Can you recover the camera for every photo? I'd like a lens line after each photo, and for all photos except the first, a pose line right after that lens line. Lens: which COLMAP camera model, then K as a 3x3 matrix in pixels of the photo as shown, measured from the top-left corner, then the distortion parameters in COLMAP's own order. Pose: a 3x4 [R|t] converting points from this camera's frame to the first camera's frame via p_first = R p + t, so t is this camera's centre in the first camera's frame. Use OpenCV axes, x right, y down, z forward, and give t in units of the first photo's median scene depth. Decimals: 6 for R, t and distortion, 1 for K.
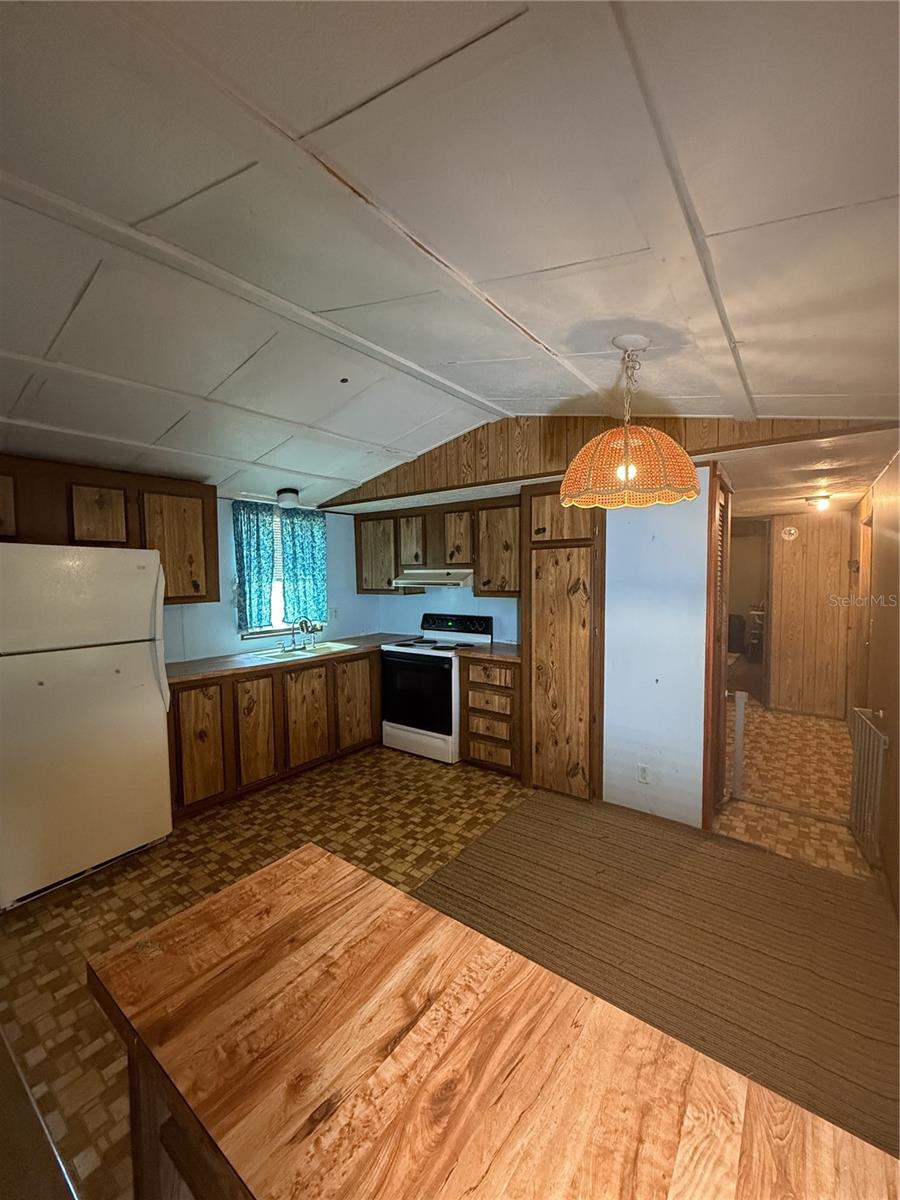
lens RADIAL K [[477.7, 0, 450.0], [0, 477.7, 600.0], [0, 0, 1]] dist [-0.020075, -0.000046]
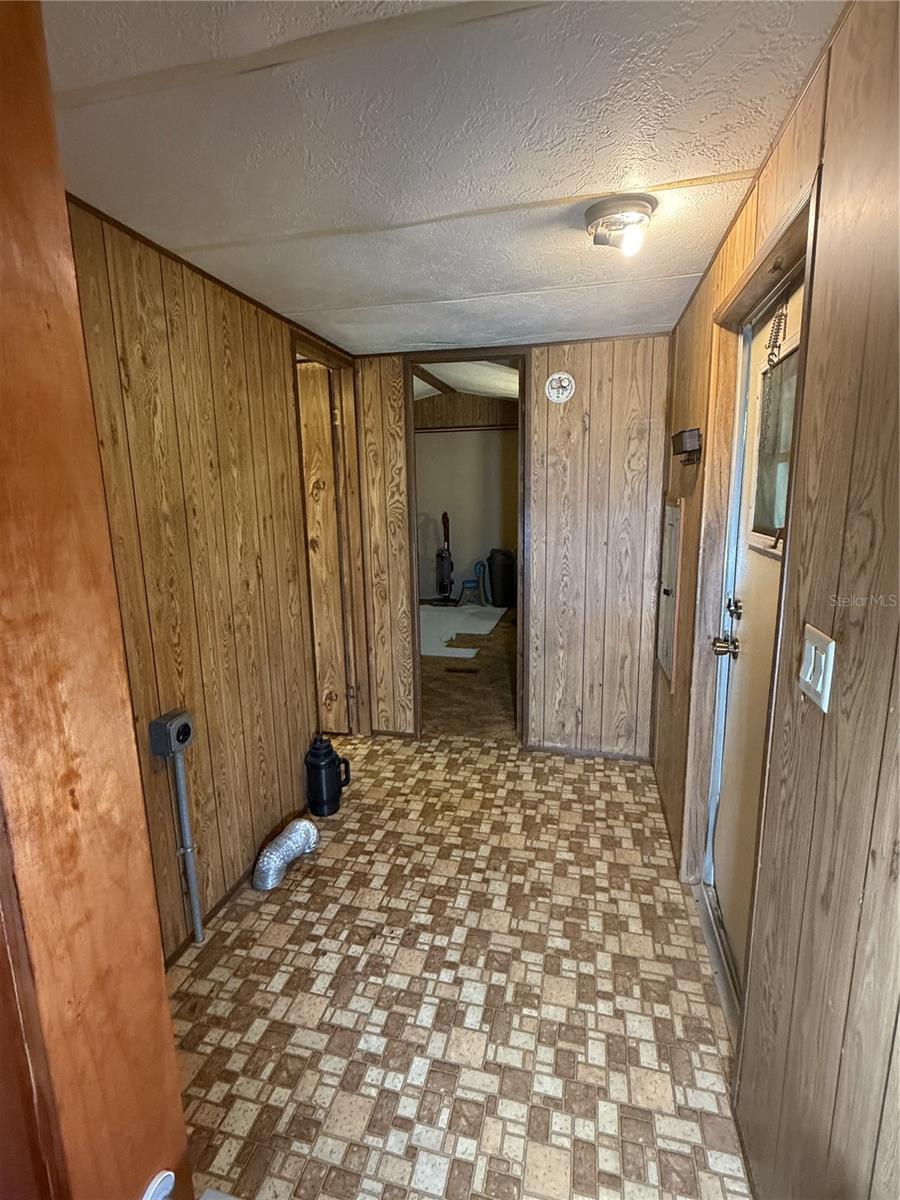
lens RADIAL K [[568.5, 0, 450.0], [0, 568.5, 600.0], [0, 0, 1]] dist [-0.001028, -0.000573]
pose [[0.917874, -0.097077, 0.384816, 0.317938], [0.036221, 0.986067, 0.162358, -0.025375], [-0.395215, -0.135086, 0.908602, 0.418528]]
